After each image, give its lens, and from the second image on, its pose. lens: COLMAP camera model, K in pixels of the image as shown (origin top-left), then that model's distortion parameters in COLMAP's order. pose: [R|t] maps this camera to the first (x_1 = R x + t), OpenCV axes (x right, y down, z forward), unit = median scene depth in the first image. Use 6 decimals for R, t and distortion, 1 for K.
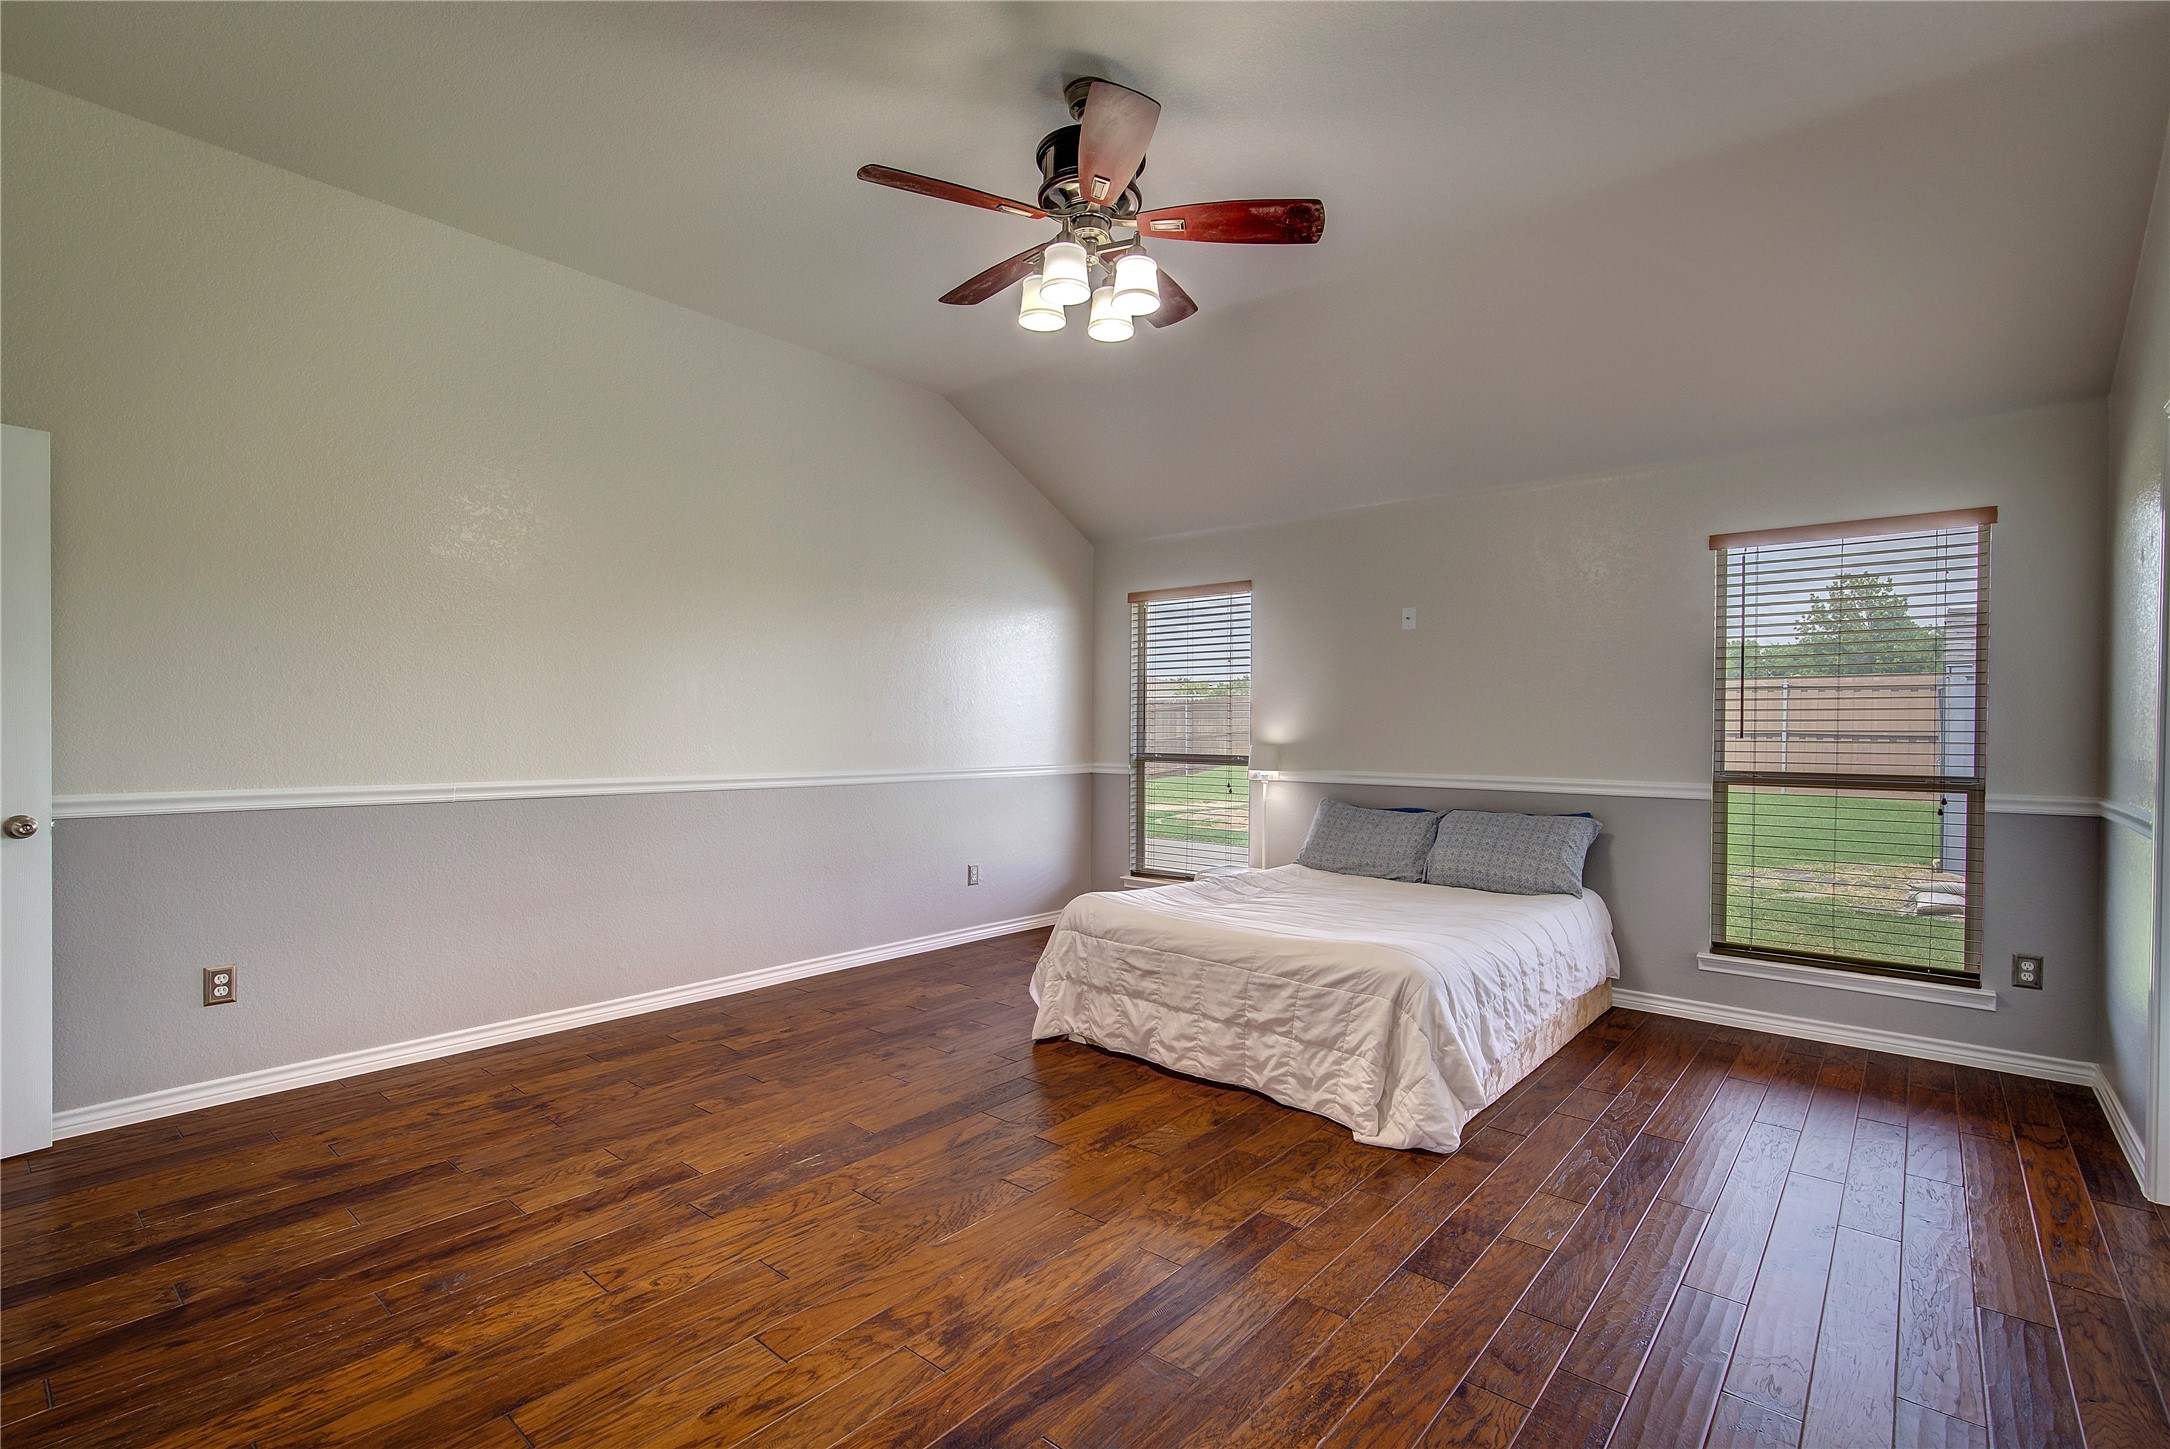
lens RADIAL K [[983.6, 0, 1055.1], [0, 983.6, 715.2], [0, 0, 1]] dist [-0.002471, 0.001257]
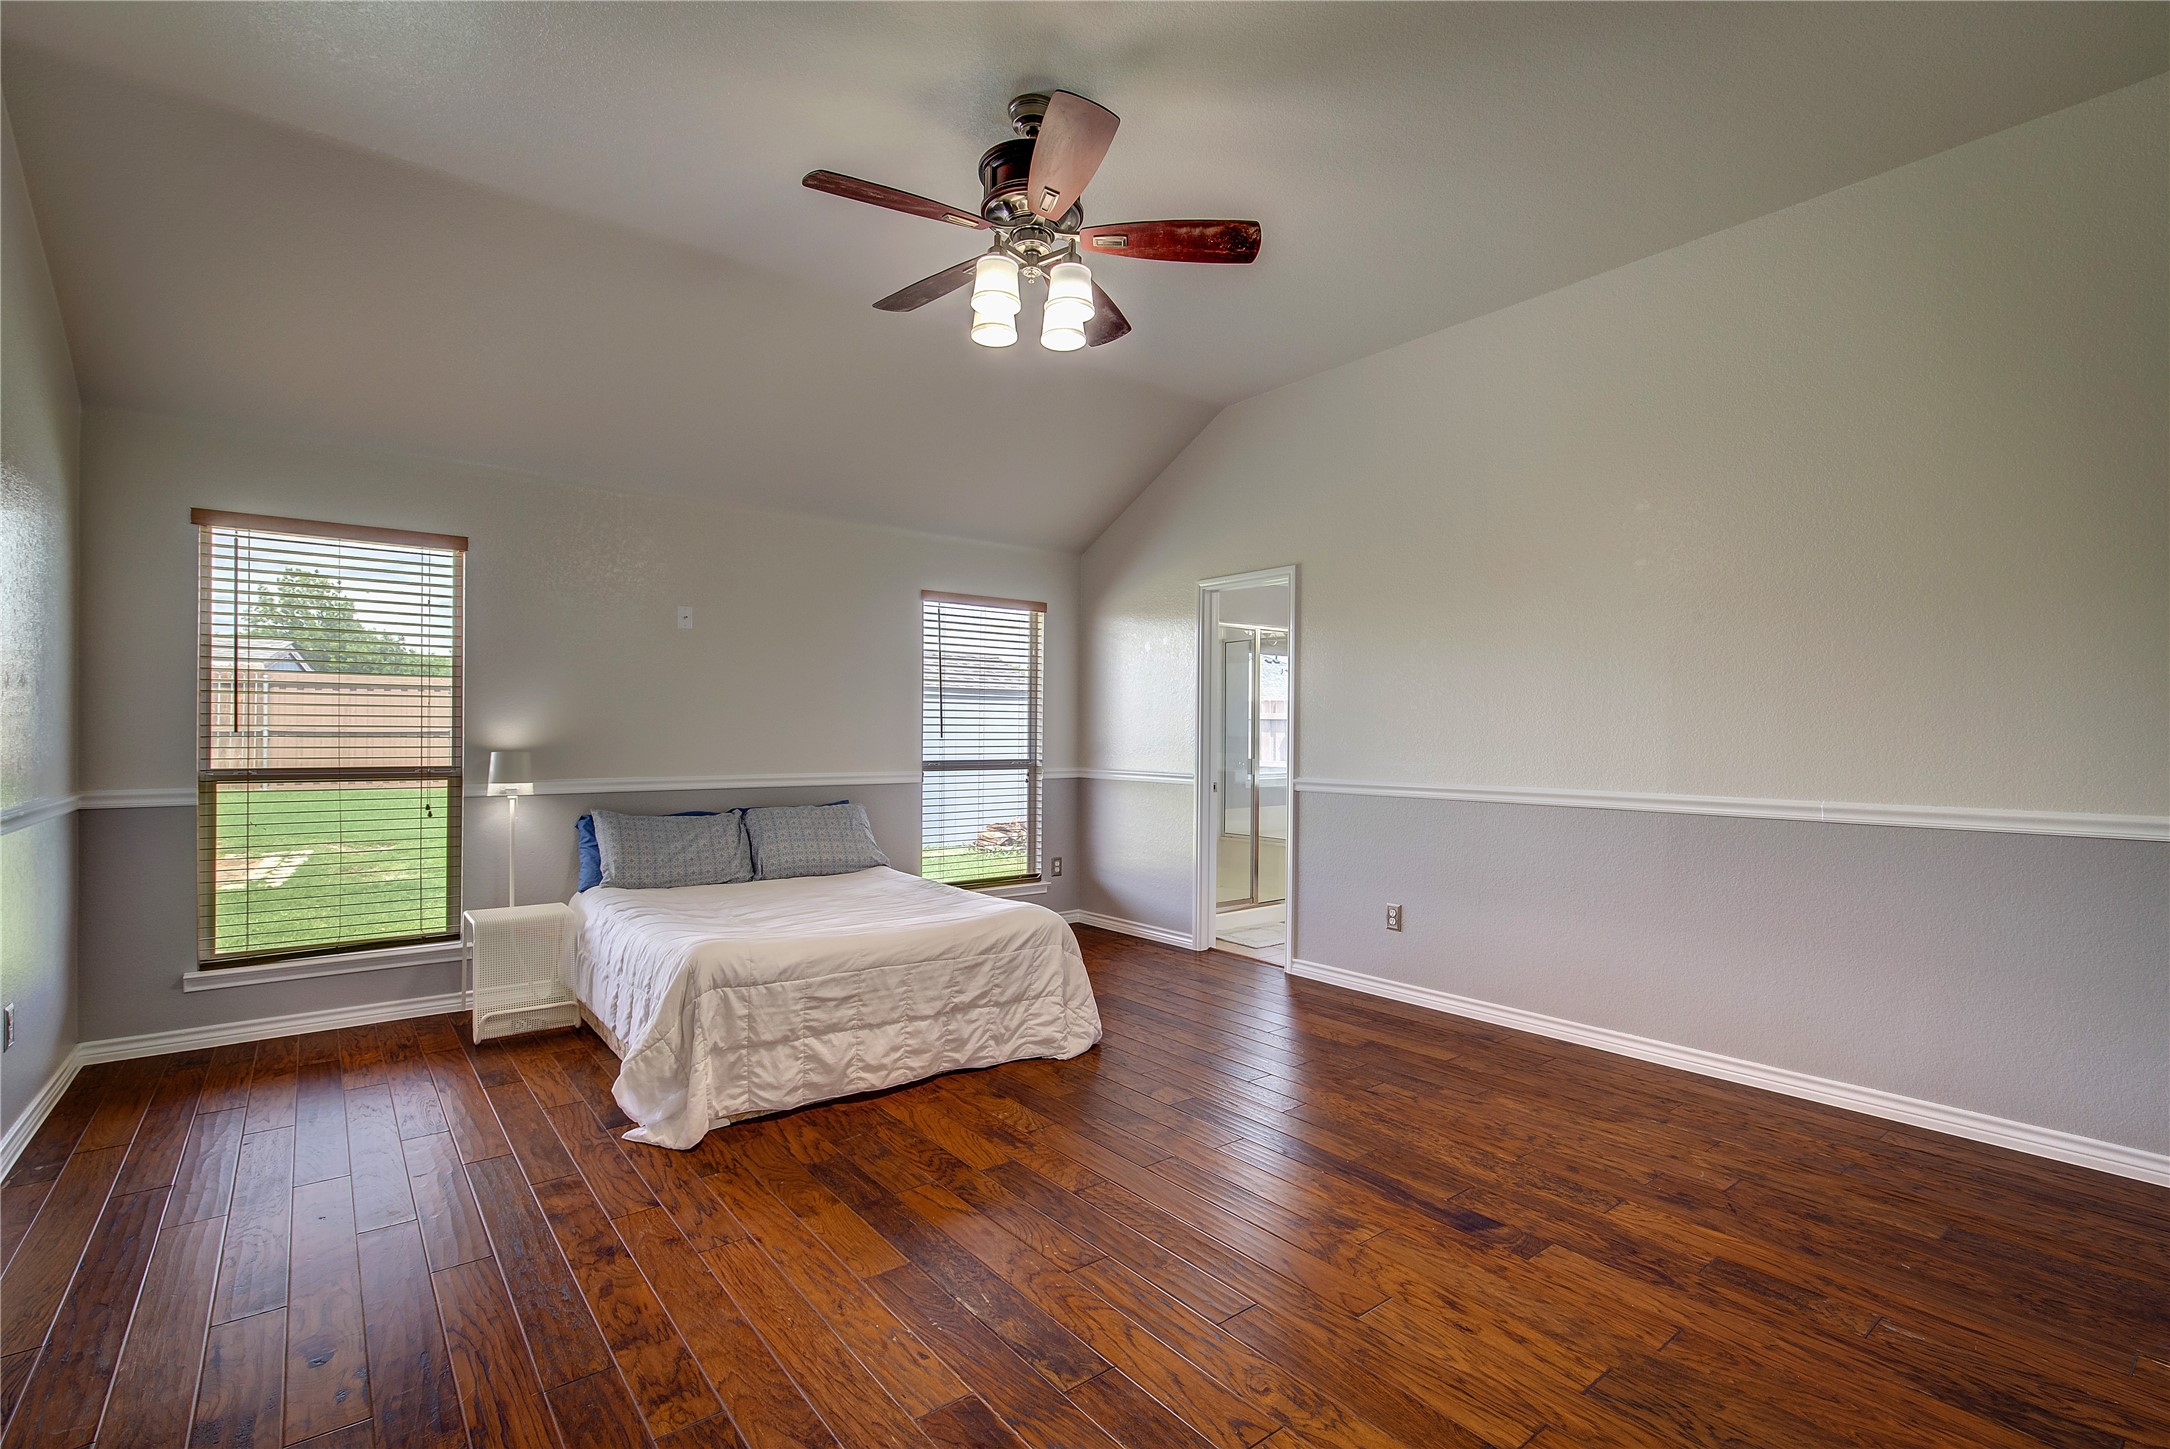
lens RADIAL K [[983.6, 0, 1074.5], [0, 983.6, 730.1], [0, 0, 1]] dist [-0.002471, 0.001257]
pose [[0.190768, -0.002779, 0.981631, -0.739788], [-0.016868, 0.999839, 0.006109, 0.001310], [-0.981490, -0.017723, 0.190691, 0.599957]]
